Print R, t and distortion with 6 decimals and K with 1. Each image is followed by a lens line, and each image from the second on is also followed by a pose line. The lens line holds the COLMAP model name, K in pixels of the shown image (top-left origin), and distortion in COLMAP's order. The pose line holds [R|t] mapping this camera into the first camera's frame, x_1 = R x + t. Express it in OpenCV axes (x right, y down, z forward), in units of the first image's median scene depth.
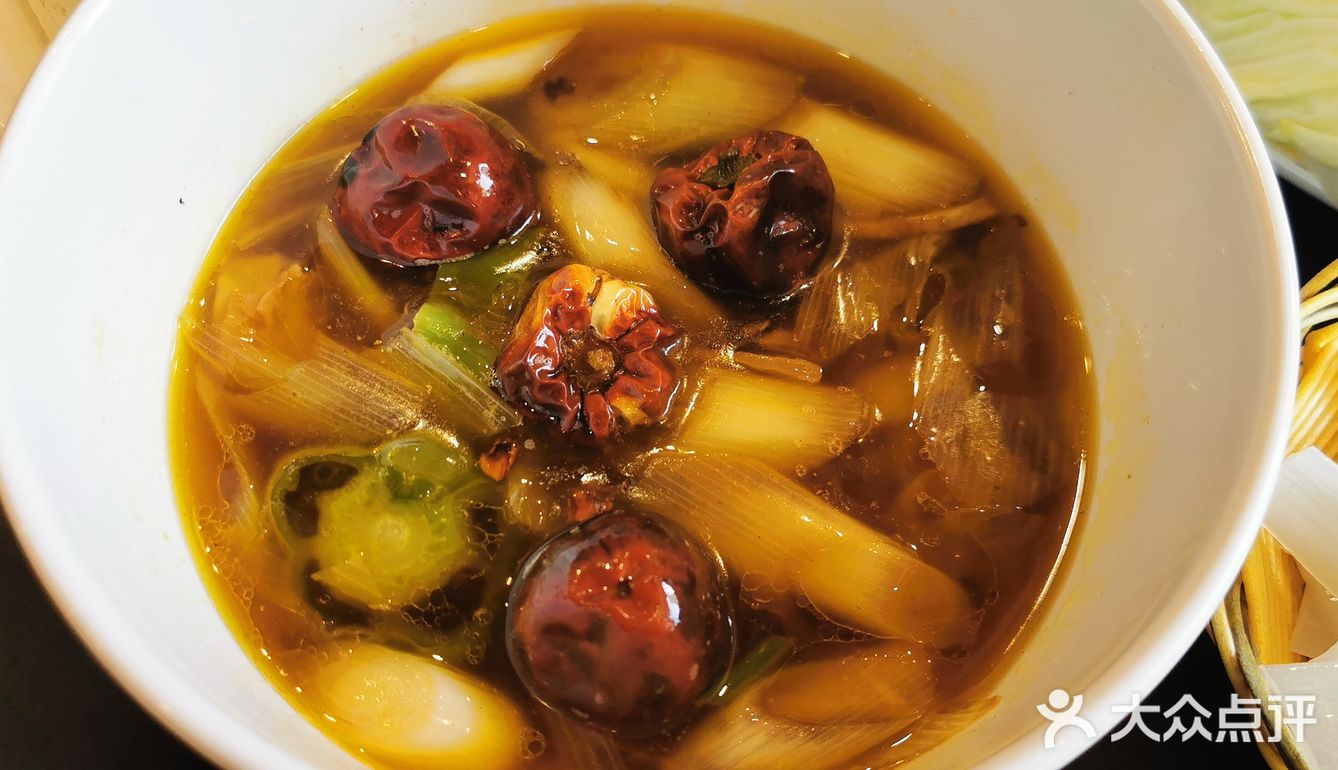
lens RADIAL K [[1151.8, 0, 669.0], [0, 1151.8, 385.0], [0, 0, 1]] dist [0.058971, -0.147642]
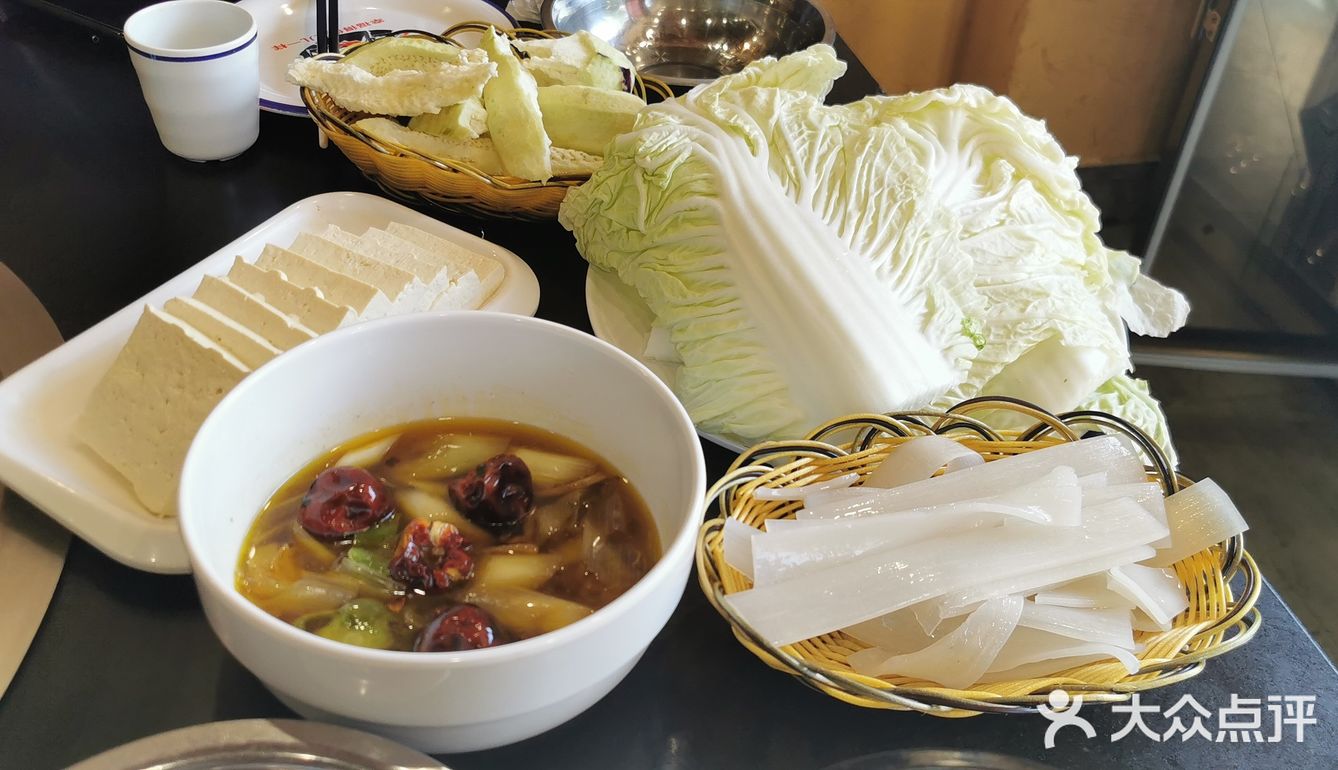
lens RADIAL K [[1151.8, 0, 669.0], [0, 1151.8, 385.0], [0, 0, 1]] dist [0.058971, -0.147642]
pose [[0.961911, -0.139531, 0.235069, -0.103327], [0.225892, 0.889997, -0.396078, 0.643002], [-0.153945, 0.434092, 0.887618, -1.138107]]
